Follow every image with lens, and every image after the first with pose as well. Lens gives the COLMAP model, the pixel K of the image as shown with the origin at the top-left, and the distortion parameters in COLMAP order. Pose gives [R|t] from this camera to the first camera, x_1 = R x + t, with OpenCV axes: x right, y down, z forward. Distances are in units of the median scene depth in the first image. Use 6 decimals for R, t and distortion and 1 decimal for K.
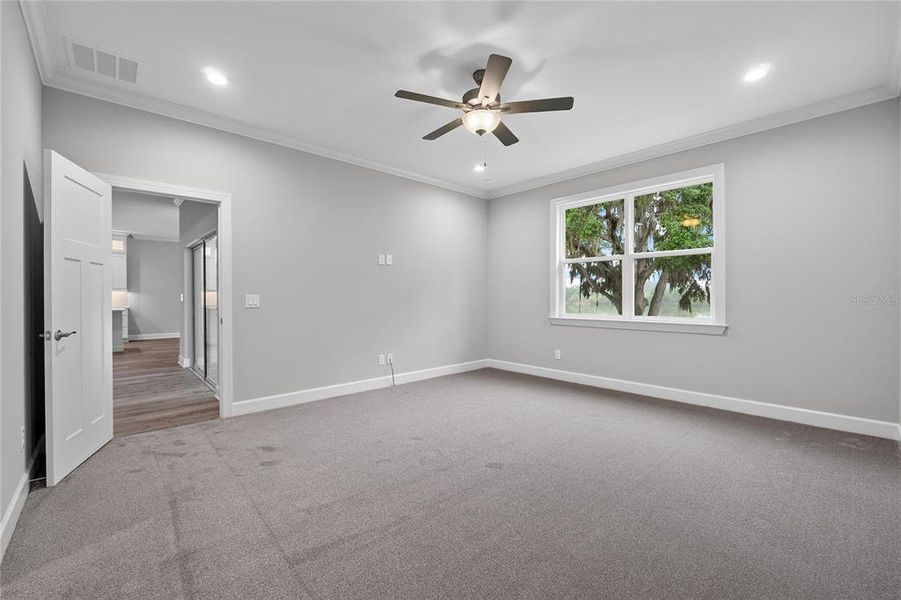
lens RADIAL K [[373.7, 0, 448.8], [0, 373.7, 301.0], [0, 0, 1]] dist [0.000528, -0.000007]
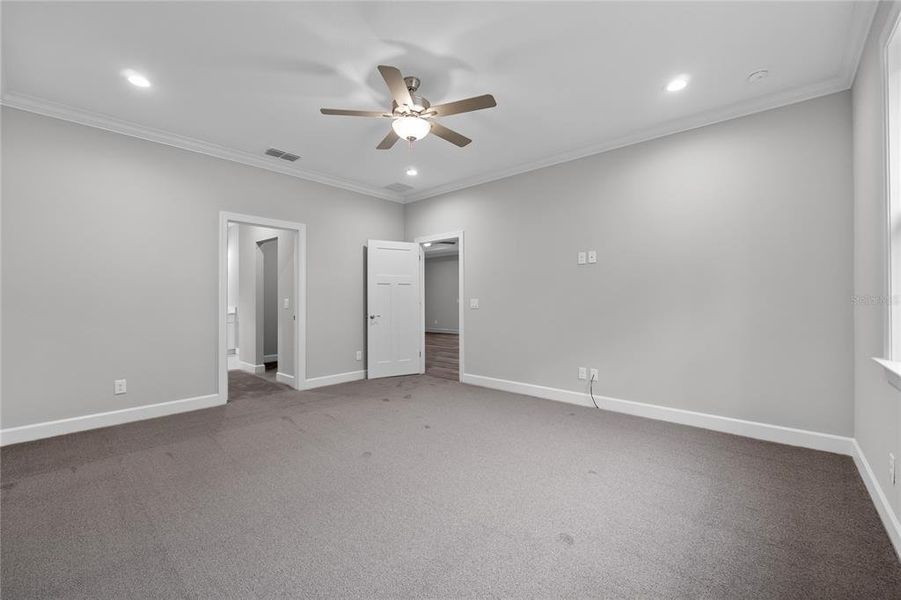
lens RADIAL K [[373.7, 0, 448.9], [0, 373.7, 296.7], [0, 0, 1]] dist [0.000528, -0.000007]
pose [[0.099379, -0.003439, -0.995044, 0.661404], [-0.007061, 0.999966, -0.004161, -0.015202], [0.995025, 0.007439, 0.099351, 0.608213]]
